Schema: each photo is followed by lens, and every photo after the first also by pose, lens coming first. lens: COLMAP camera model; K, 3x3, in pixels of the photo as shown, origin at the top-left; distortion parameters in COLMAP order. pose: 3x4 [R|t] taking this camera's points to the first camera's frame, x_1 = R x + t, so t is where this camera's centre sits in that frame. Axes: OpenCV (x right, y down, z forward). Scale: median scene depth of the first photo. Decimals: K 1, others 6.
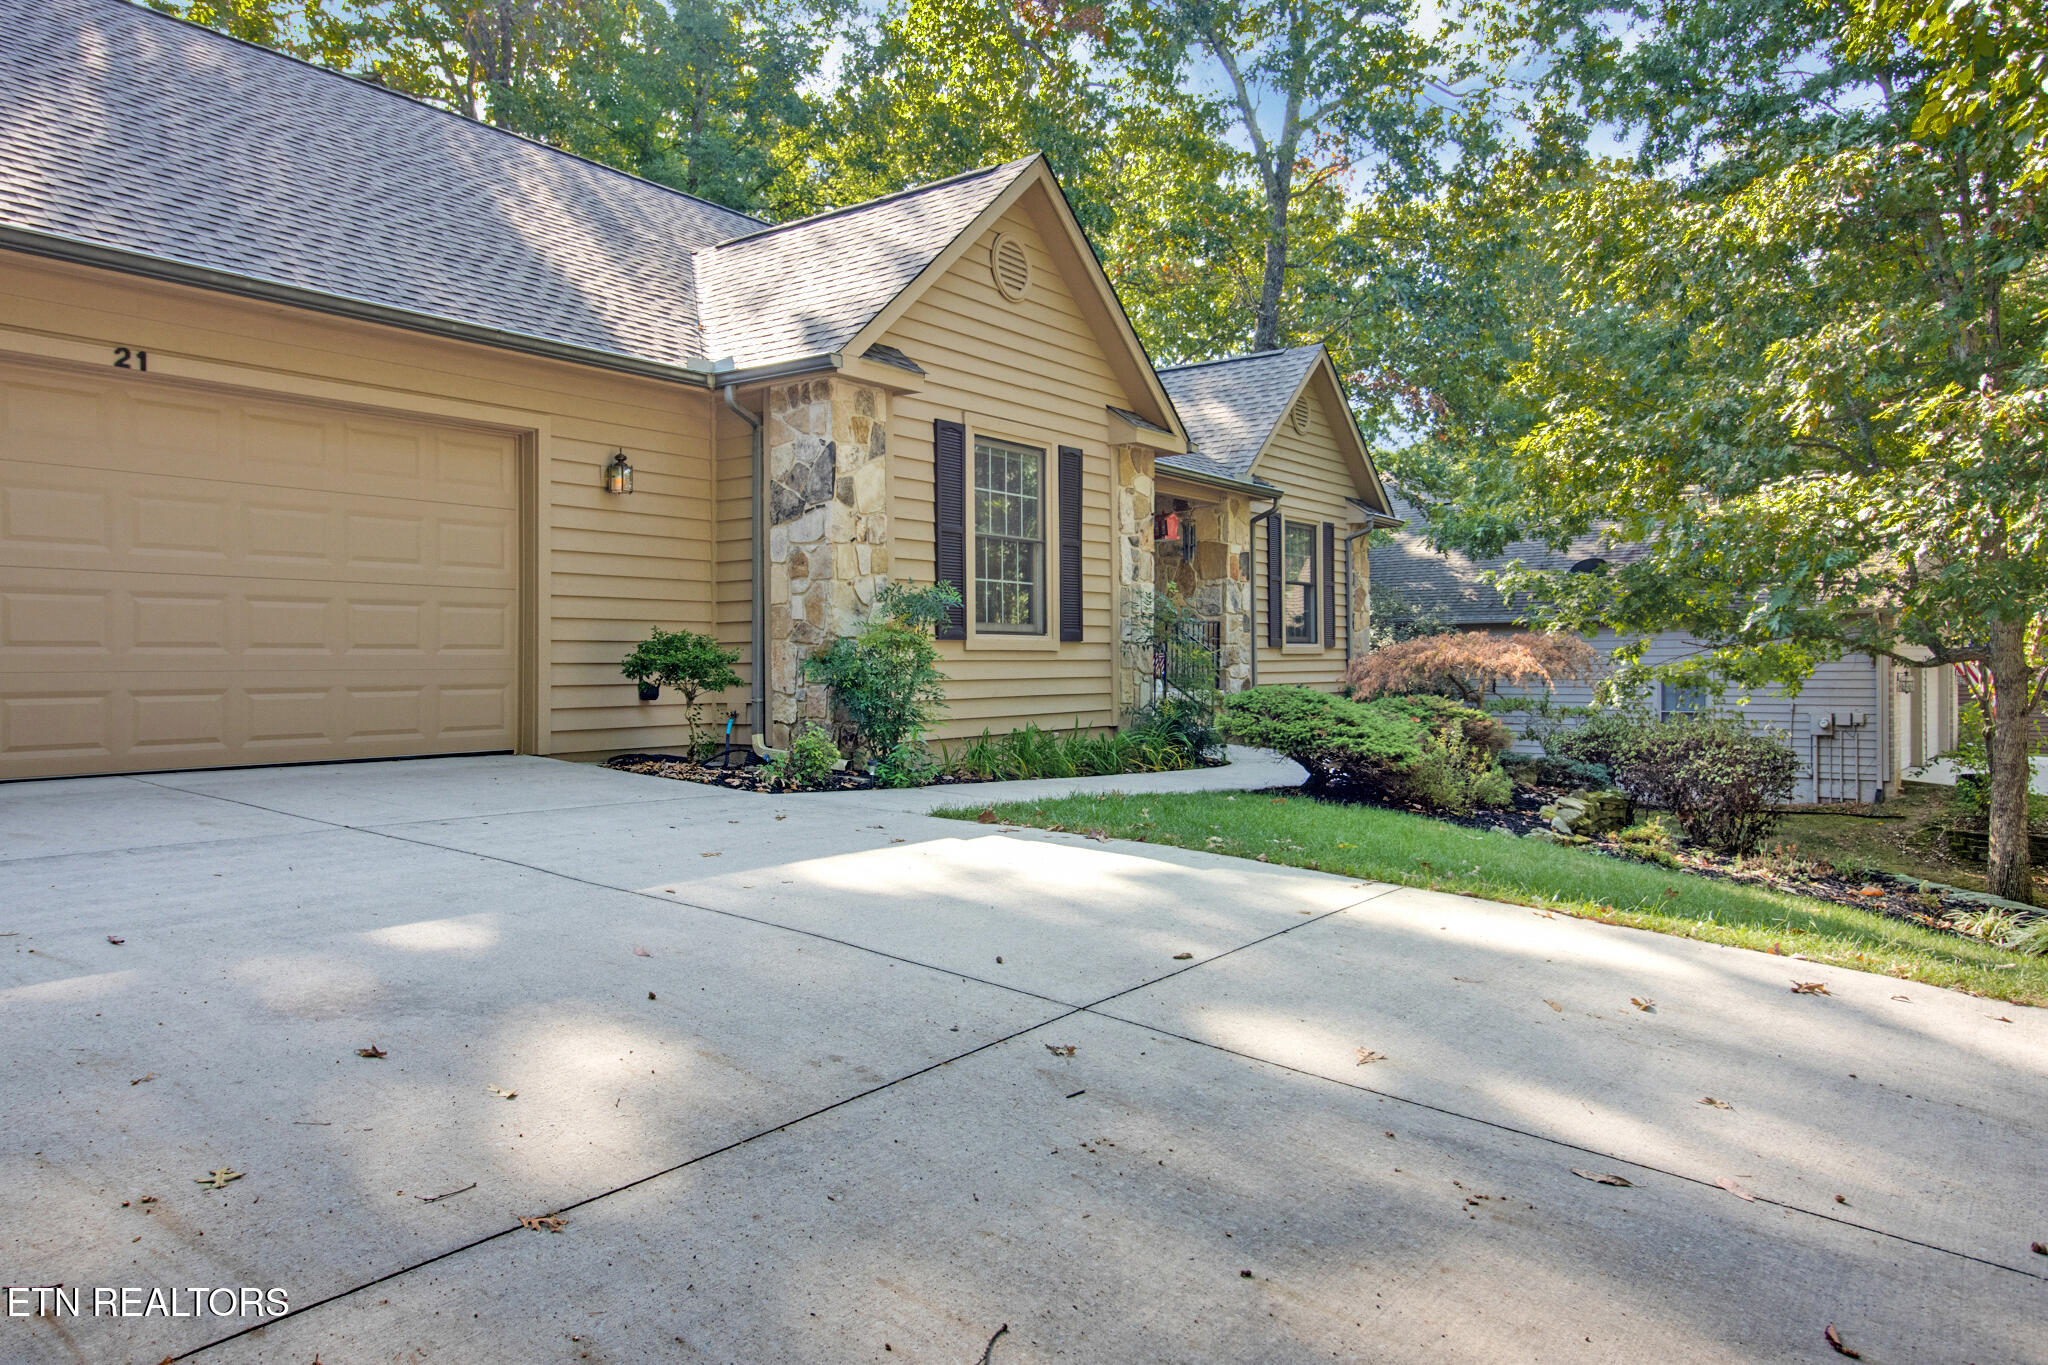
lens RADIAL K [[1373.5, 0, 1014.0], [0, 1373.5, 657.8], [0, 0, 1]] dist [-0.037609, -0.000201]
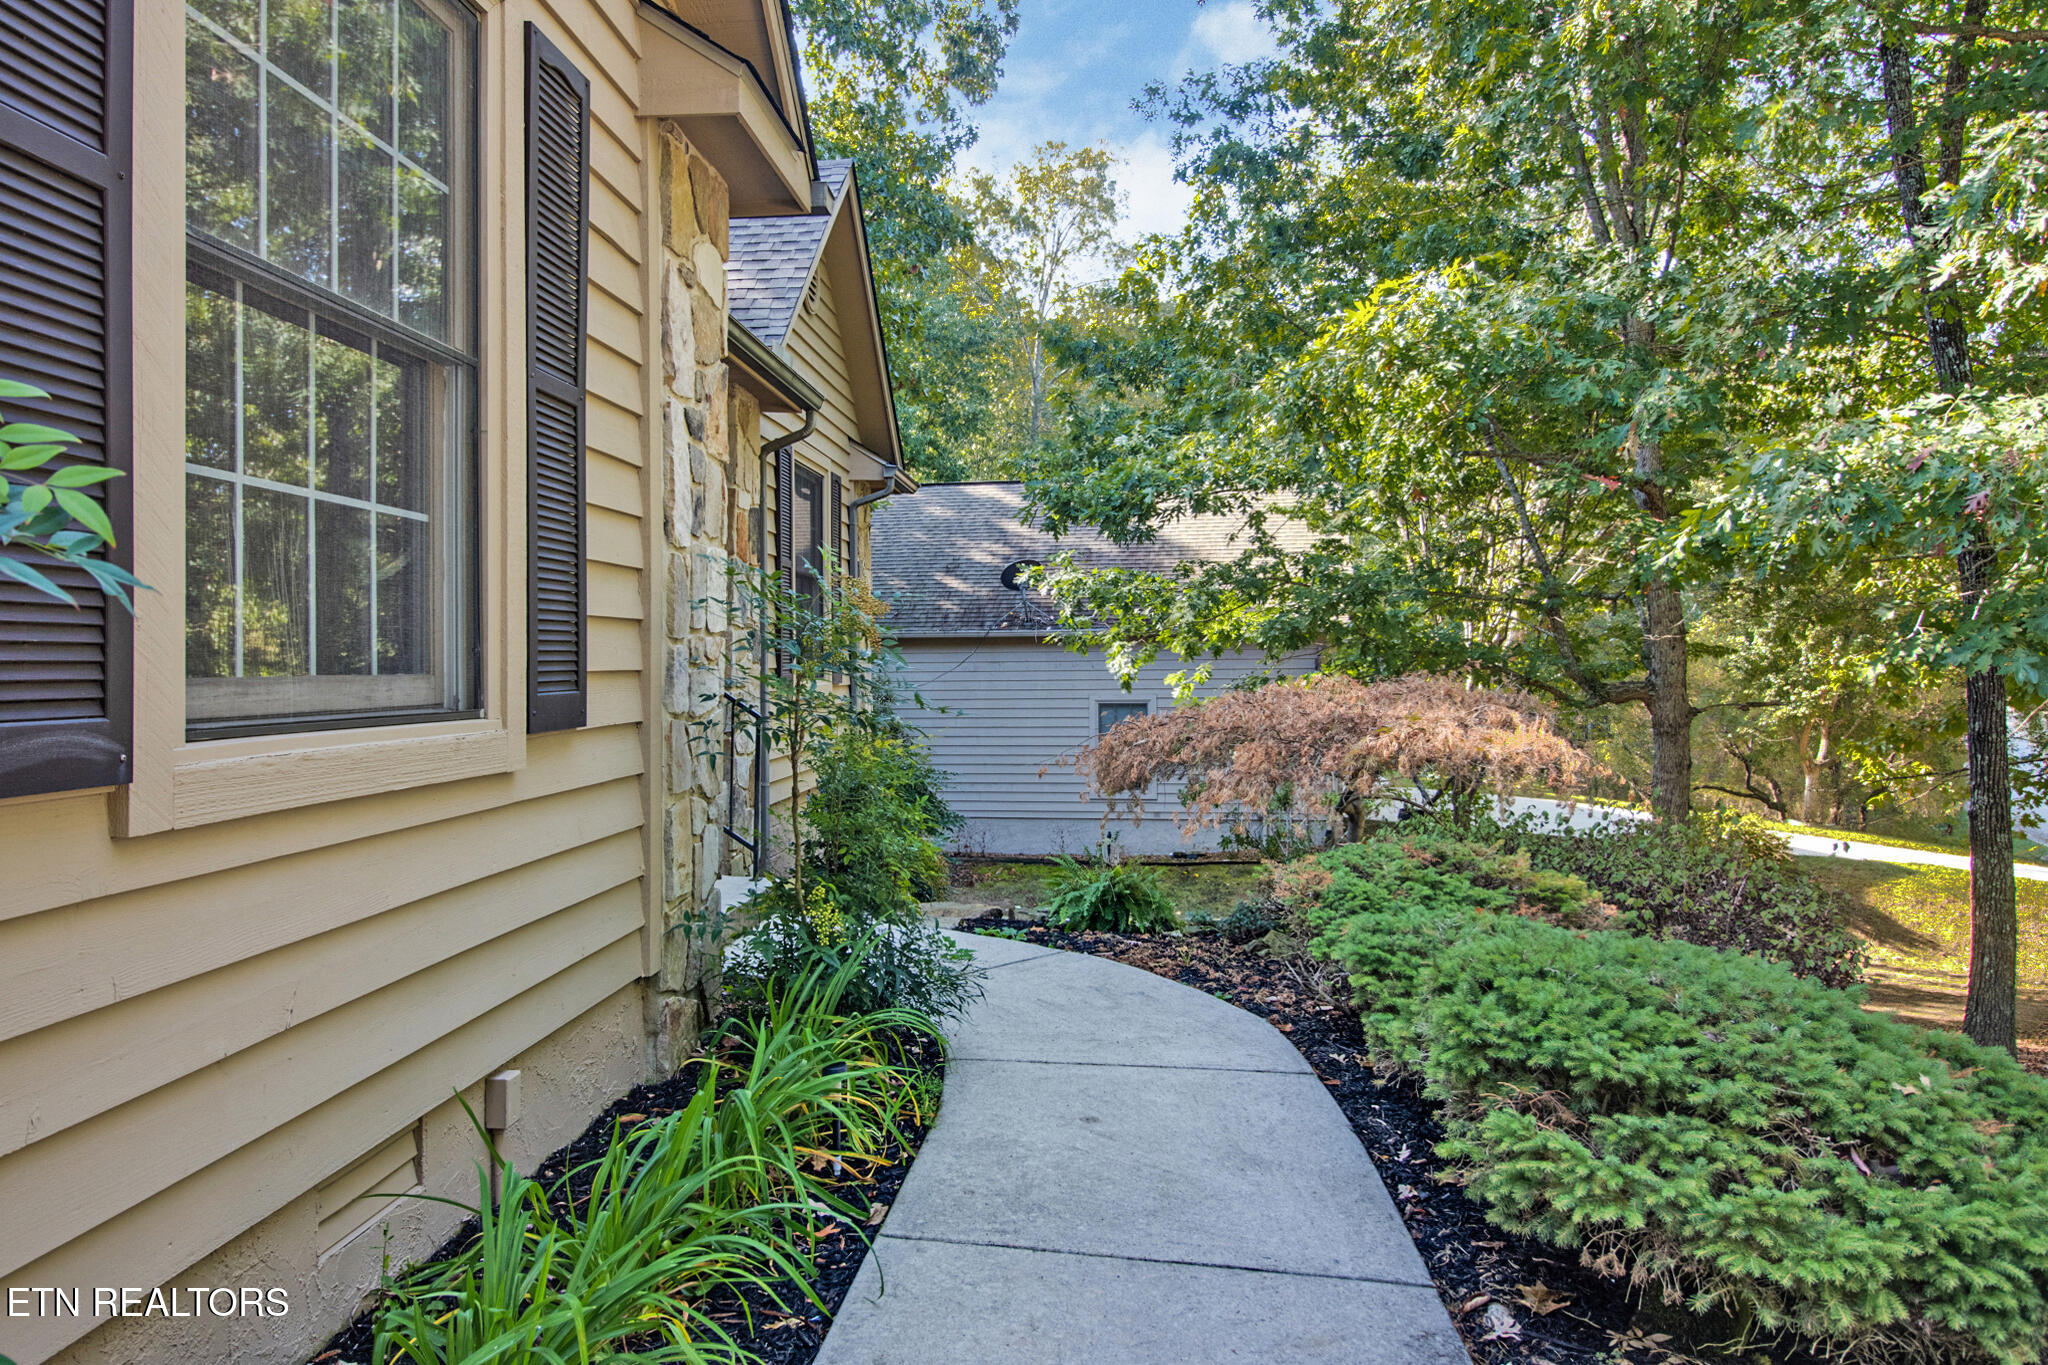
lens RADIAL K [[1373.5, 0, 1014.0], [0, 1373.5, 657.8], [0, 0, 1]] dist [-0.037609, -0.000201]
pose [[0.854446, 0.001433, 0.519538, -0.017836], [0.000565, 0.999993, -0.003687, -0.018474], [-0.519540, 0.003444, 0.854439, 0.501376]]
